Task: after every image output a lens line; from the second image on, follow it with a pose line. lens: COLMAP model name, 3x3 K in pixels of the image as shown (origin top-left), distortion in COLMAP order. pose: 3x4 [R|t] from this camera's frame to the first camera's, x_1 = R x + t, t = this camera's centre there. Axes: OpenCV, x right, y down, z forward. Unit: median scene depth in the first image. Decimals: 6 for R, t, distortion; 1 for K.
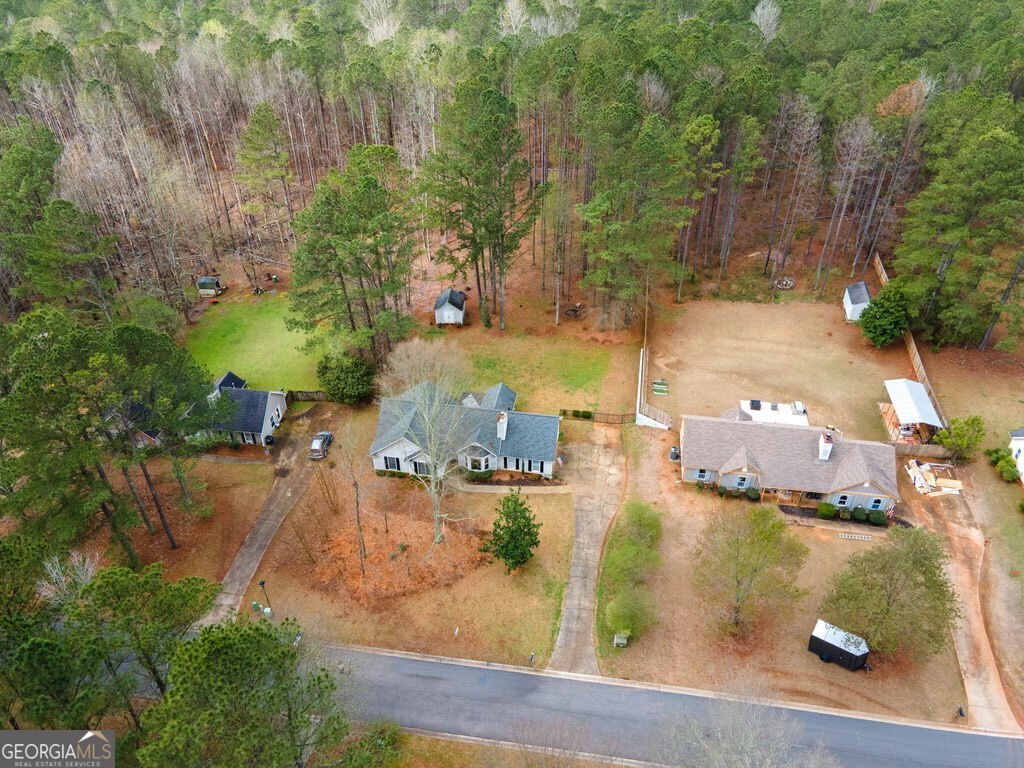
lens RADIAL K [[749.0, 0, 507.5], [0, 749.0, 388.0], [0, 0, 1]] dist [0.031424, 0.013956]
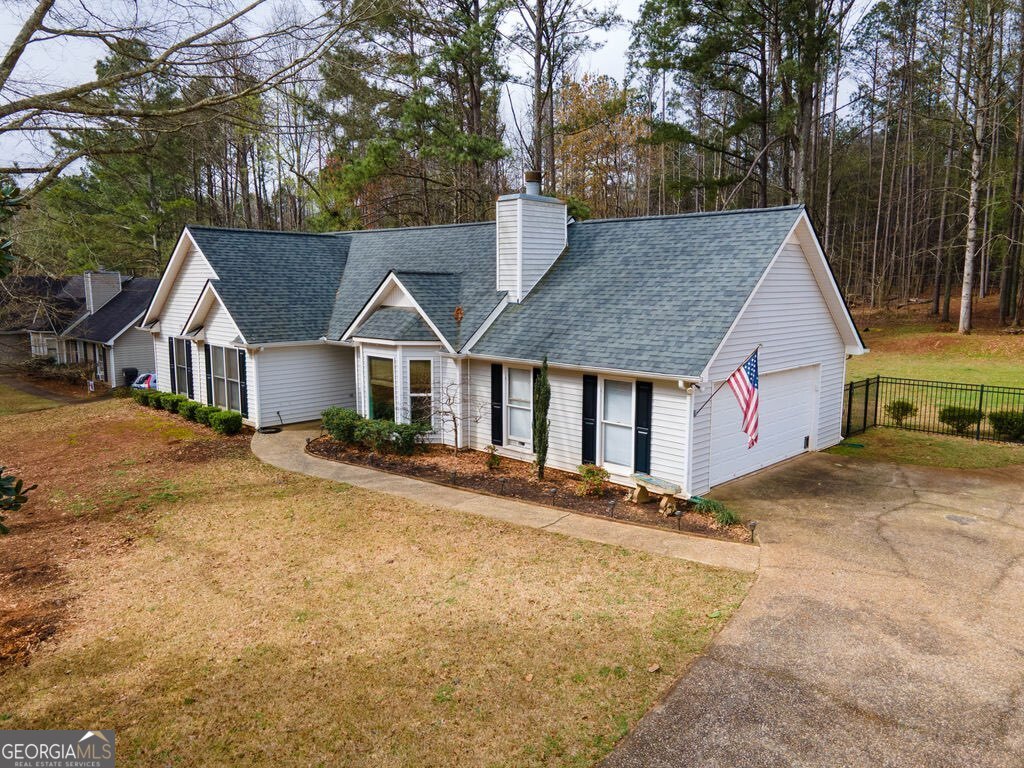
lens RADIAL K [[749.0, 0, 509.3], [0, 749.0, 383.1], [0, 0, 1]] dist [0.031424, 0.013956]
pose [[0.821238, 0.090453, -0.563370, 0.118727], [-0.354241, 0.854852, -0.379133, 0.173882], [0.447304, 0.510927, 0.734079, 0.855292]]
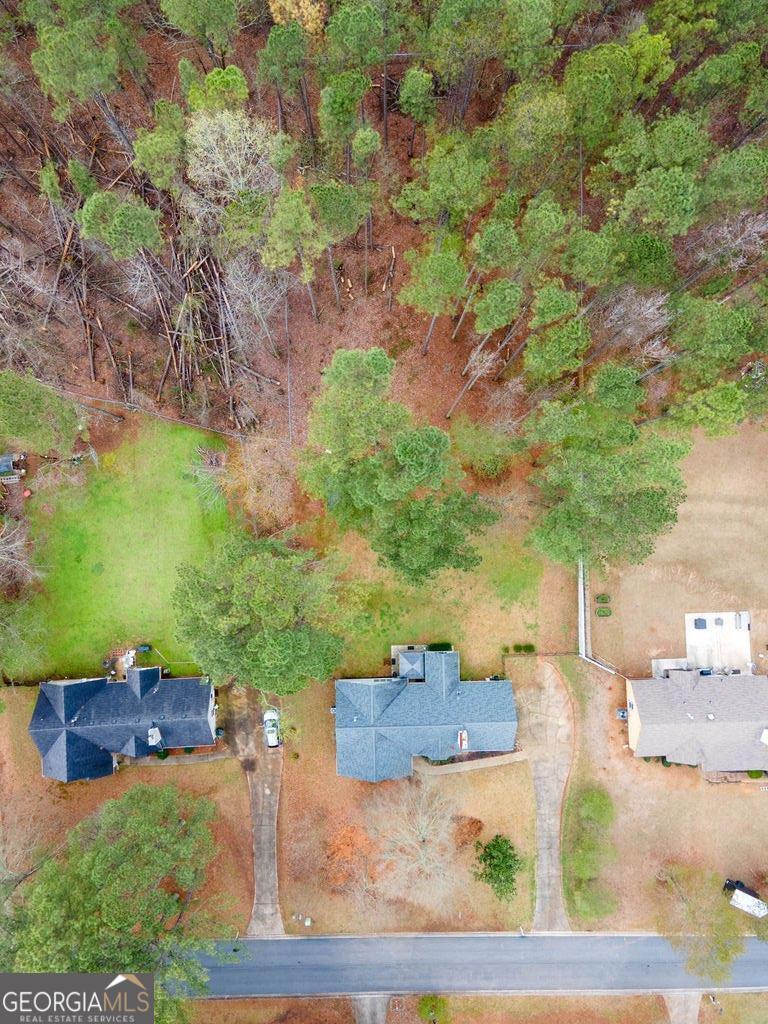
lens RADIAL K [[749.0, 0, 385.3], [0, 749.0, 510.0], [0, 0, 1]] dist [0.031424, 0.013956]
pose [[0.980231, -0.196307, 0.024732, -0.073814], [0.100216, 0.600375, 0.793415, -0.963382], [-0.170601, -0.775251, 0.608179, 0.638546]]
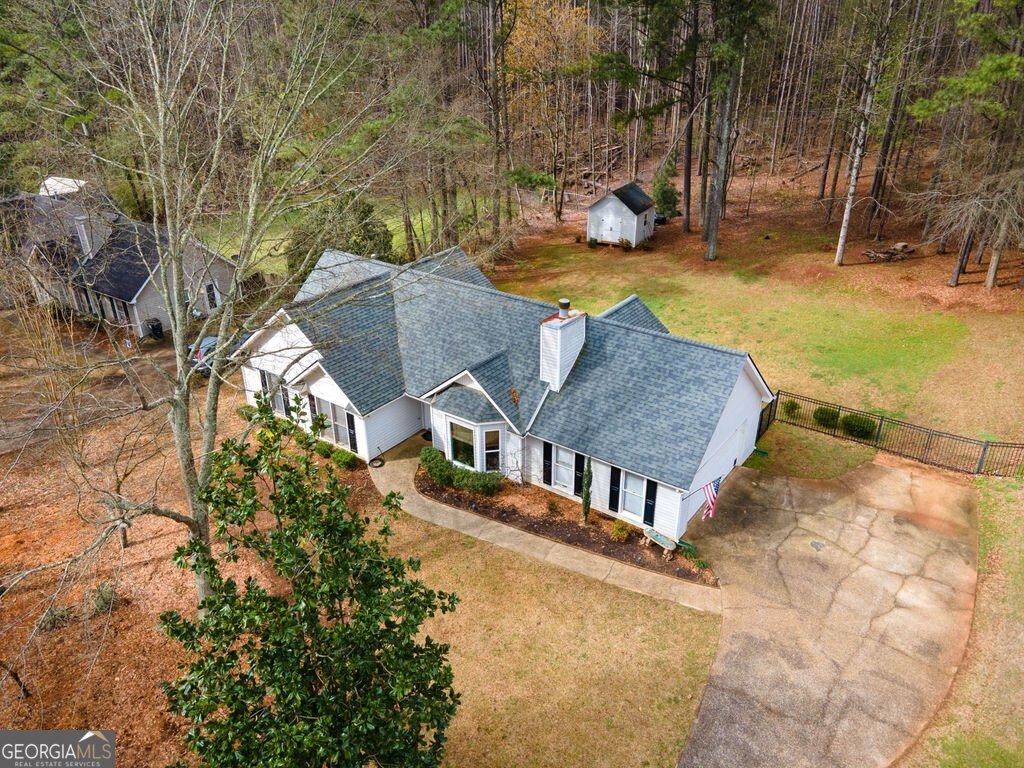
lens RADIAL K [[749.0, 0, 508.6], [0, 749.0, 385.9], [0, 0, 1]] dist [0.031424, 0.013956]
pose [[0.897216, 0.203157, -0.392084, 0.103713], [-0.268305, 0.956003, -0.118618, 0.111667], [0.350736, 0.211624, 0.912250, 0.699771]]
